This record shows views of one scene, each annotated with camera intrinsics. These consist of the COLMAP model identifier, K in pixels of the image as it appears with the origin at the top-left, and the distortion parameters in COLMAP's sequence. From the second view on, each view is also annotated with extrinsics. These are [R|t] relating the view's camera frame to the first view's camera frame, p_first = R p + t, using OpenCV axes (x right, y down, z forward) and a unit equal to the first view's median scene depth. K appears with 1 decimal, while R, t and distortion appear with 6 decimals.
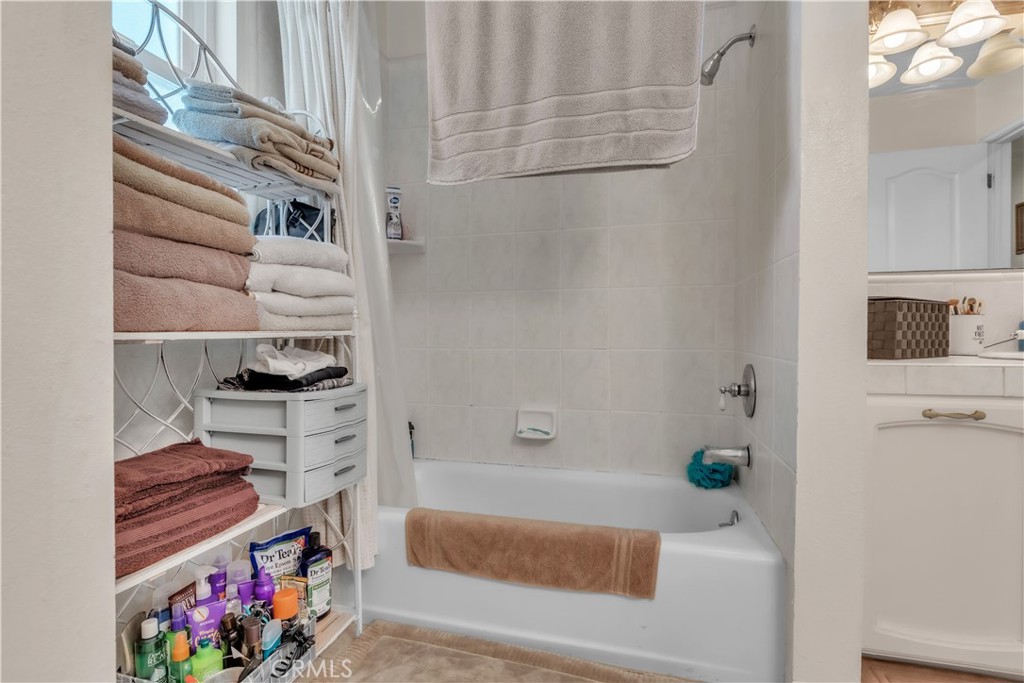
lens RADIAL K [[486.7, 0, 508.1], [0, 486.7, 337.2], [0, 0, 1]] dist [-0.001652, -0.000733]
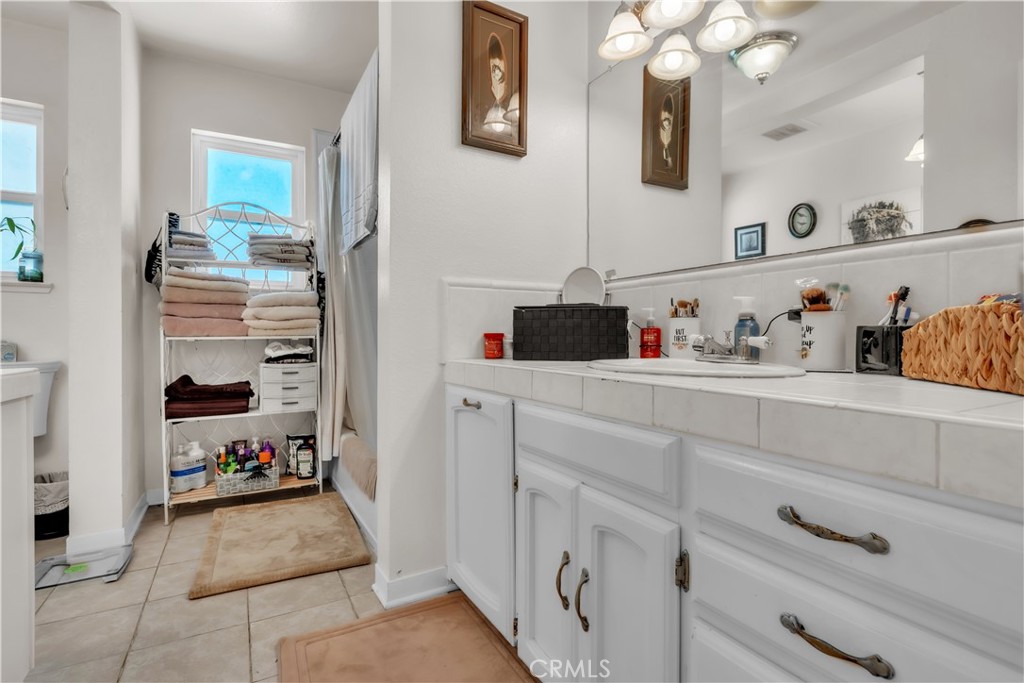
lens RADIAL K [[486.7, 0, 508.1], [0, 486.7, 337.2], [0, 0, 1]] dist [-0.001652, -0.000733]
pose [[0.709417, 0.000994, -0.704788, 1.789834], [-0.005496, 0.999976, -0.004121, -0.005130], [0.704768, 0.006797, 0.709406, 0.172724]]
